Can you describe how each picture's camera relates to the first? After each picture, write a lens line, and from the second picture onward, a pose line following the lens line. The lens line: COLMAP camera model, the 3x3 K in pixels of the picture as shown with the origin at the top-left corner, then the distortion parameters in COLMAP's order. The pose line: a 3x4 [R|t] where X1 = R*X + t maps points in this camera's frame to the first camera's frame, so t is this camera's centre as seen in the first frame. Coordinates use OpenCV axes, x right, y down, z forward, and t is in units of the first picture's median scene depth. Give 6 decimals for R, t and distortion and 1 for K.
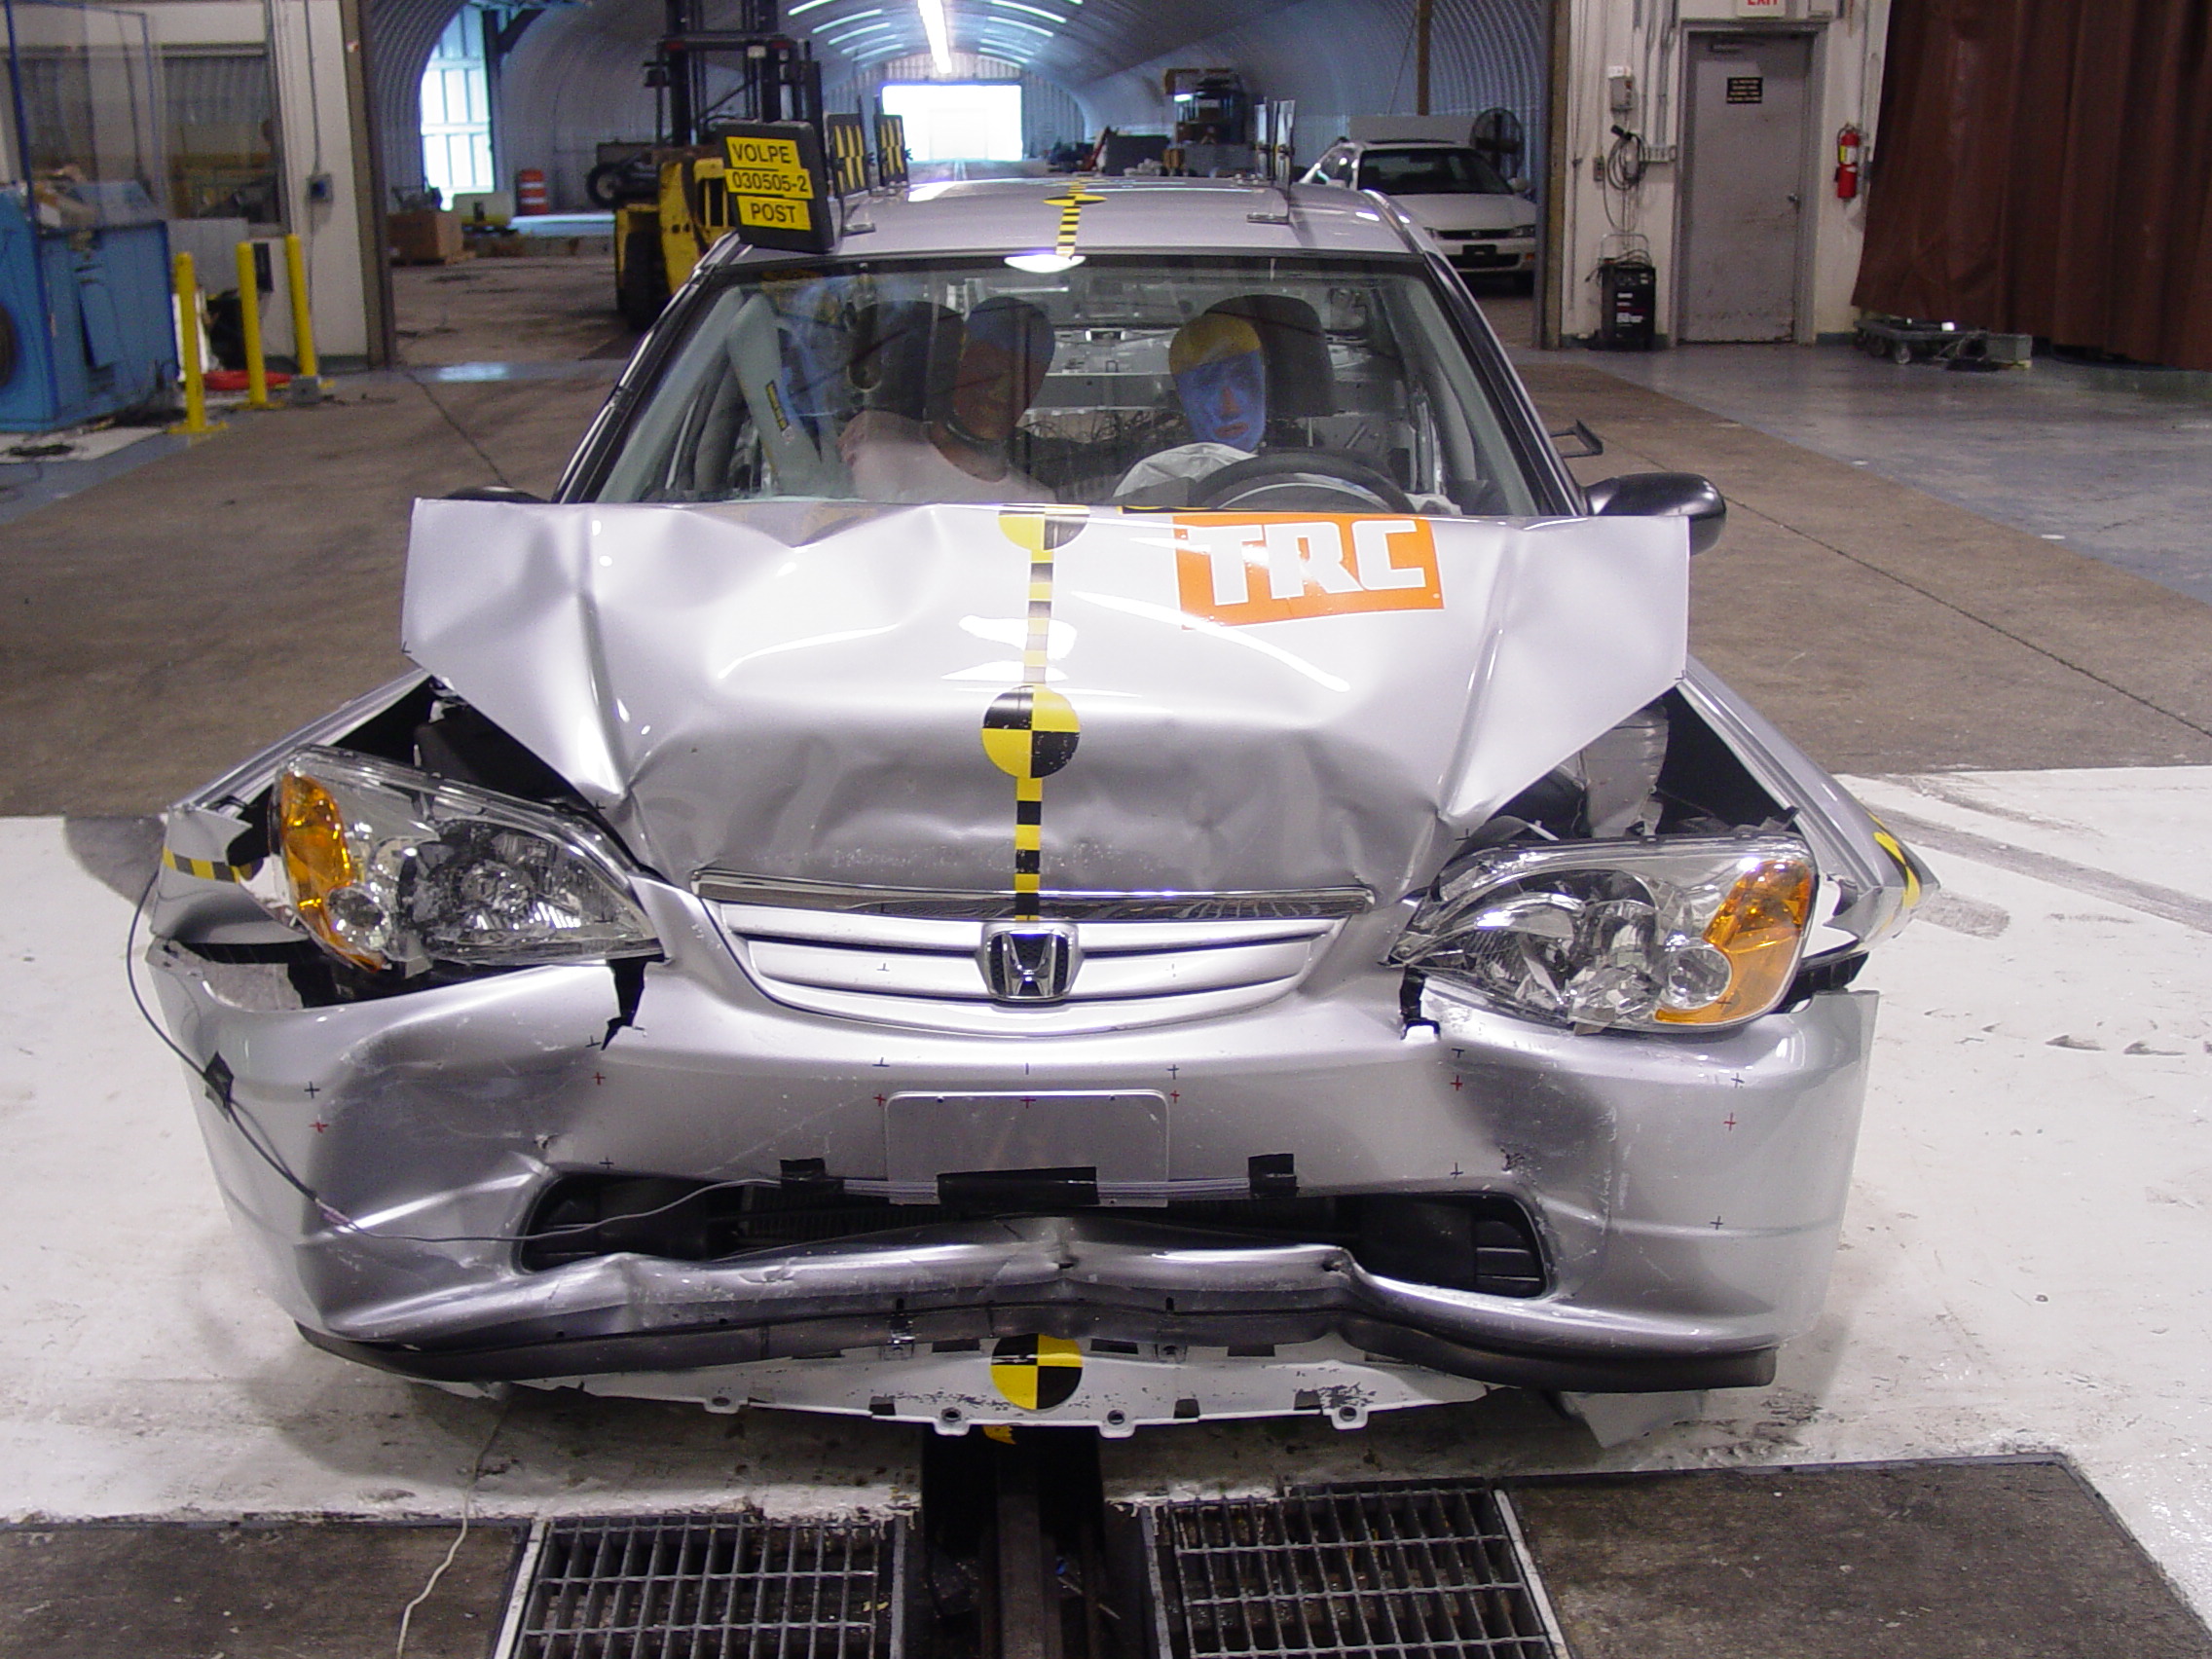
lens RADIAL K [[2544.4, 0, 1106.0], [0, 2544.4, 829.5], [0, 0, 1]] dist [-0.064385, 0.042104]
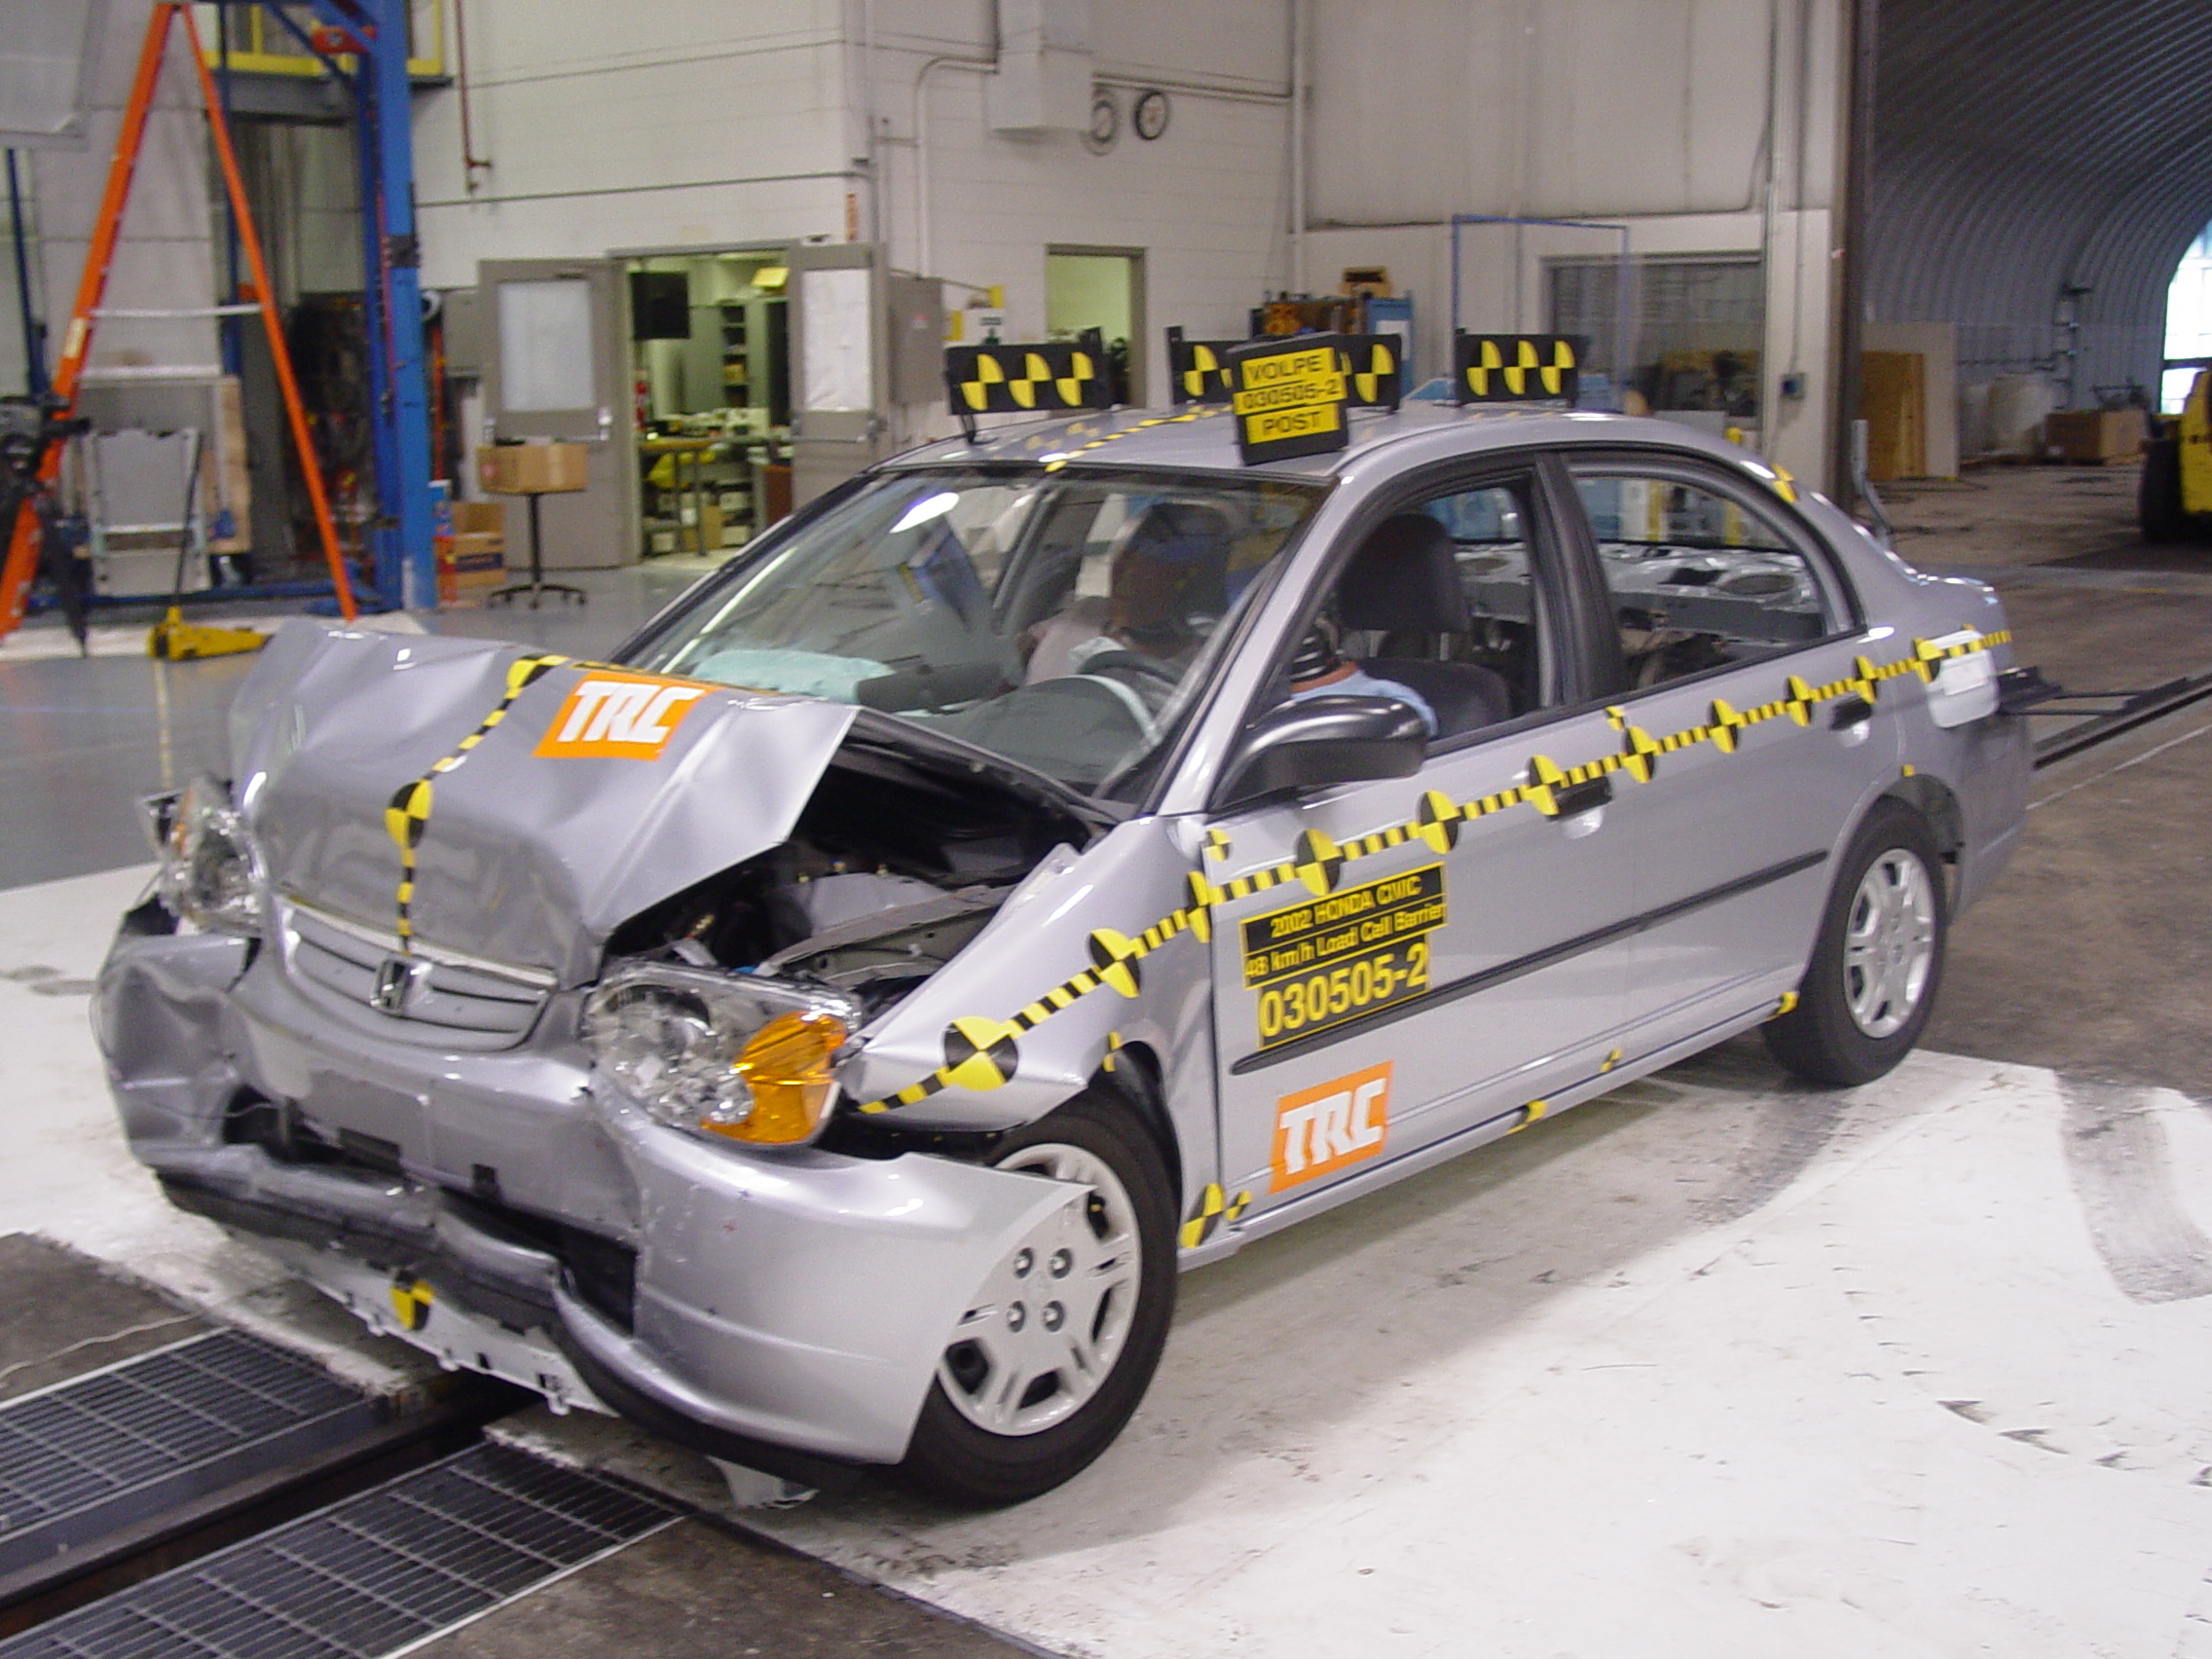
lens RADIAL K [[2544.4, 0, 1106.0], [0, 2544.4, 829.5], [0, 0, 1]] dist [-0.064385, 0.042104]
pose [[0.747249, 0.130925, -0.651519, 1.054817], [-0.177566, 0.984091, -0.005899, -0.082735], [0.640382, 0.120095, 0.758609, 0.202516]]
